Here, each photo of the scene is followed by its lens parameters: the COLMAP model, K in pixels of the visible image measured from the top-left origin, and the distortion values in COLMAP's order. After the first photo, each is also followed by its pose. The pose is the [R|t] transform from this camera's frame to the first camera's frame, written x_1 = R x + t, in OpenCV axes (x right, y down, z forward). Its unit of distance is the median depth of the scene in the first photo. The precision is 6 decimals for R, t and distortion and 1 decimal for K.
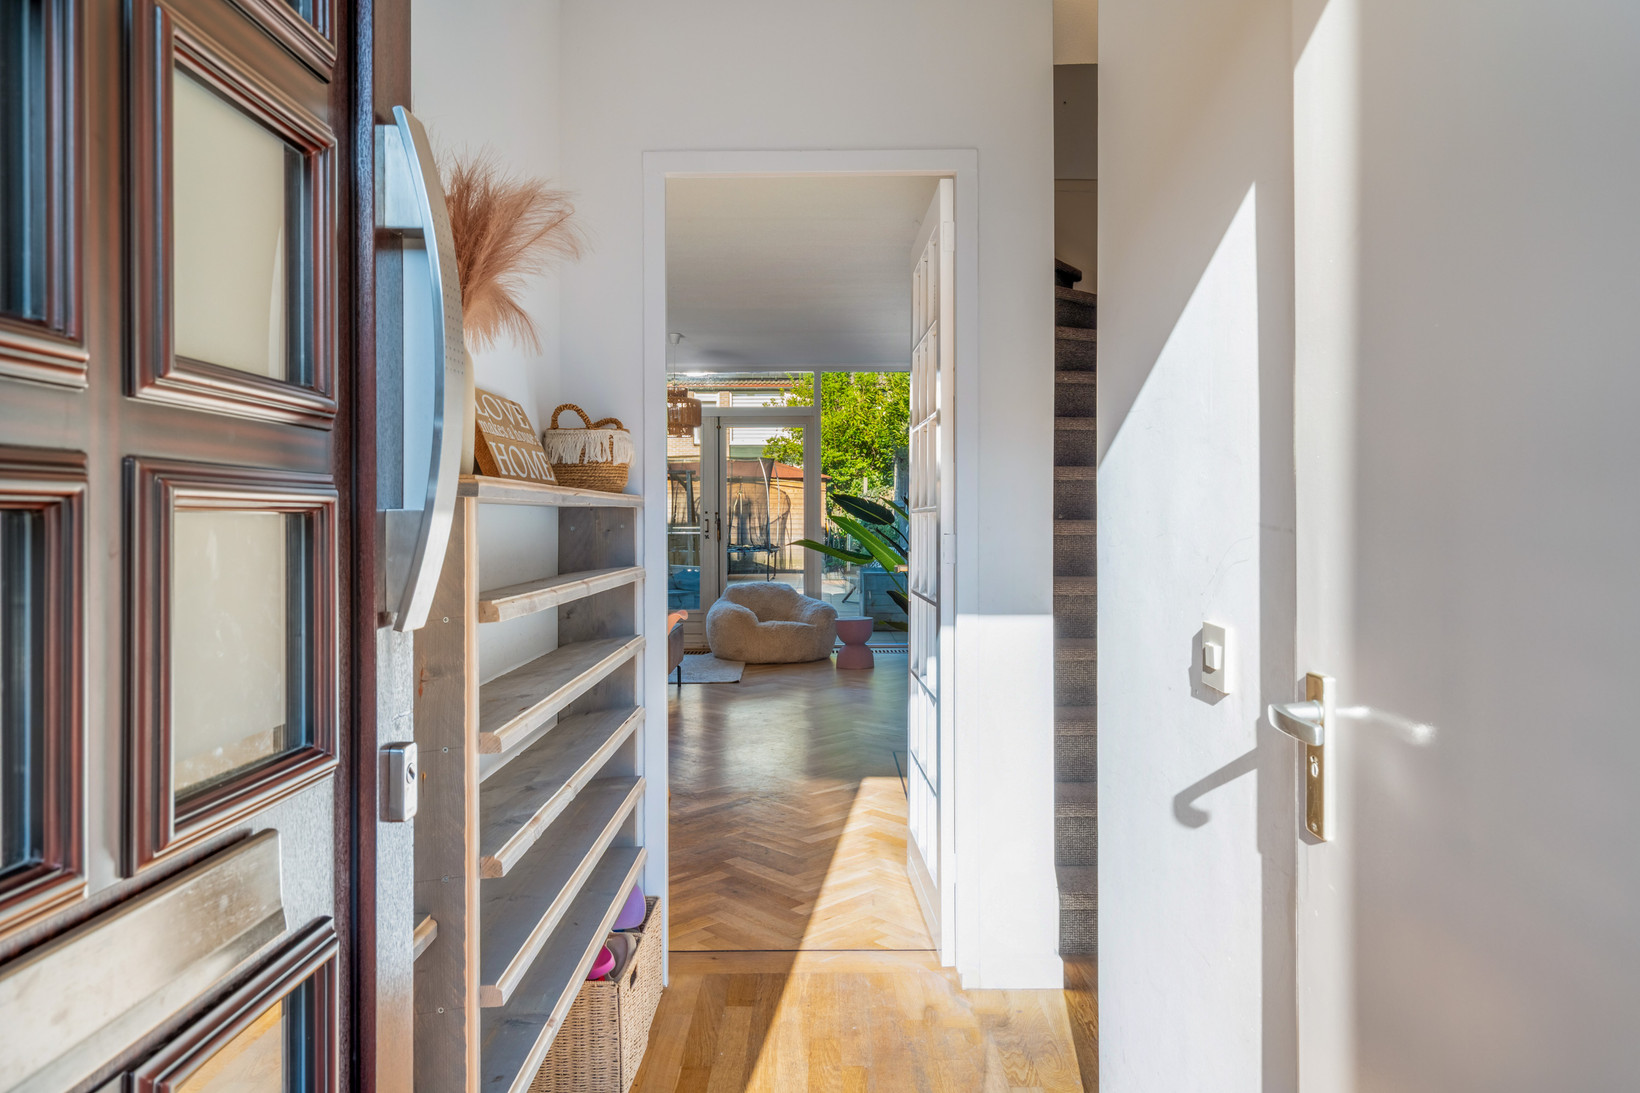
lens RADIAL K [[1041.9, 0, 829.7], [0, 1041.9, 515.4], [0, 0, 1]] dist [-0.000751, 0.000570]
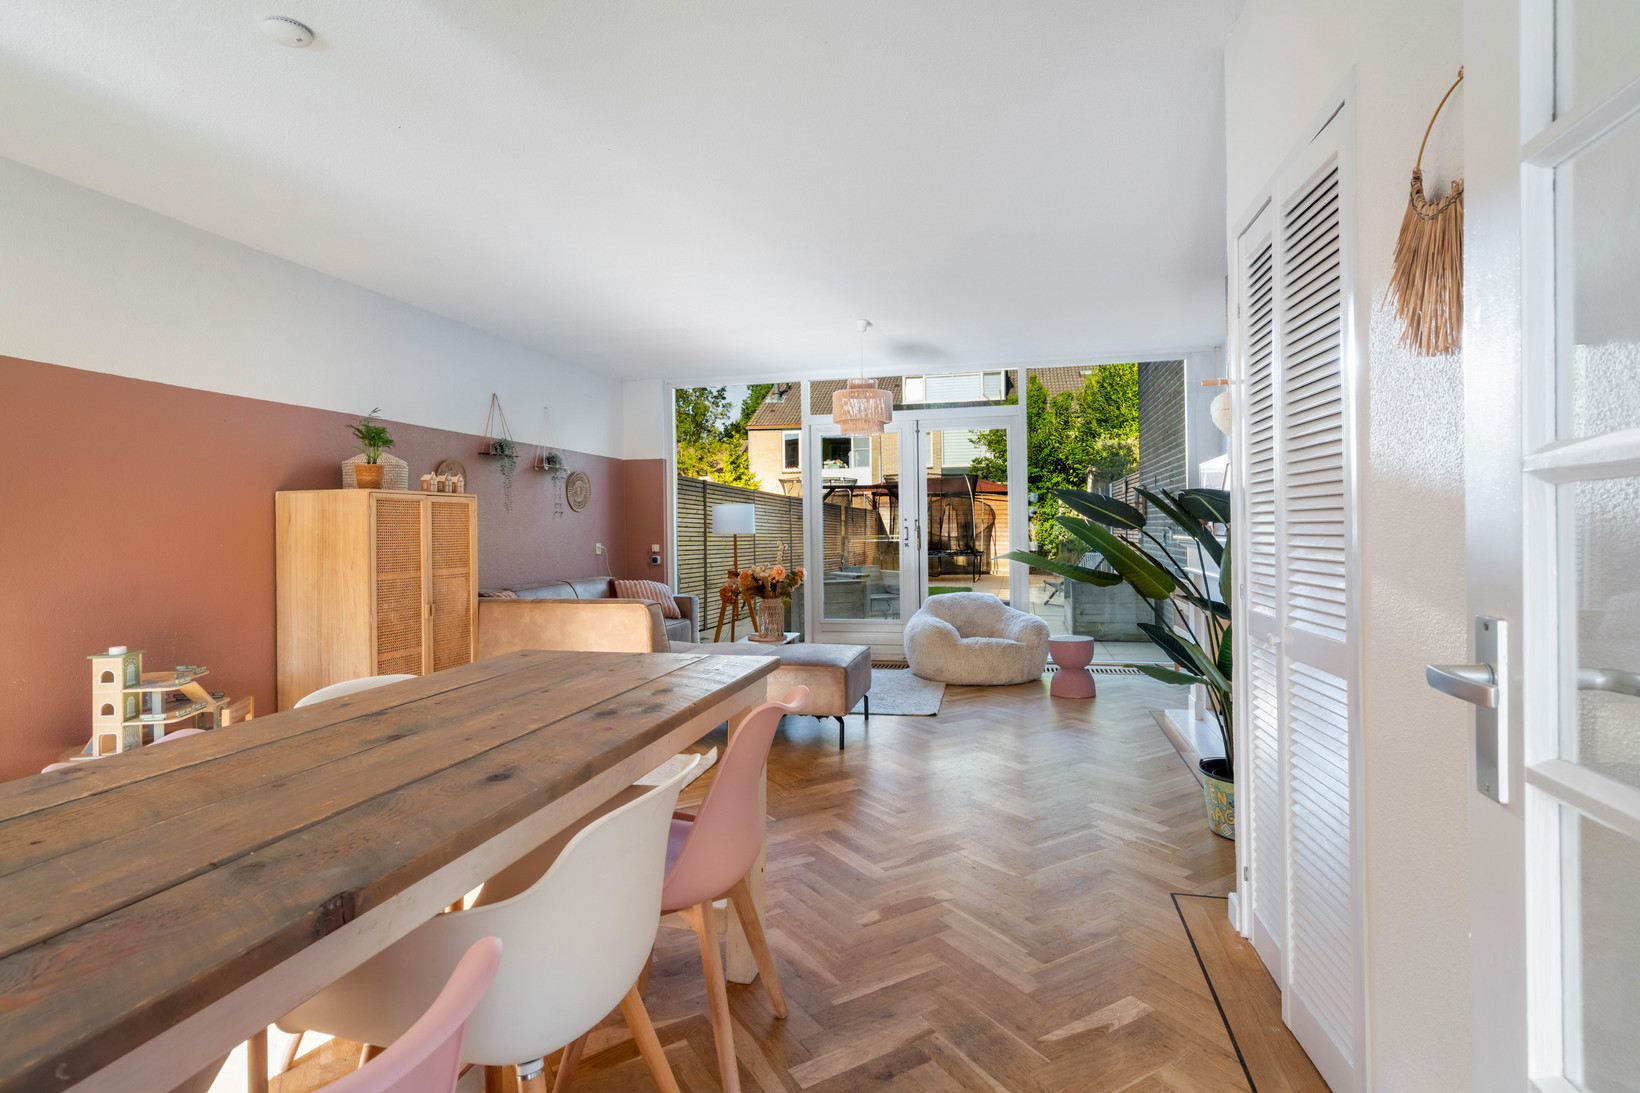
lens RADIAL K [[802.9, 0, 846.0], [0, 802.9, 518.3], [0, 0, 1]] dist [-0.001891, 0.003701]
pose [[0.976149, -0.010243, -0.216858, -0.004814], [0.008114, 0.999910, -0.010703, 0.001468], [0.216948, 0.008688, 0.976145, 0.111781]]
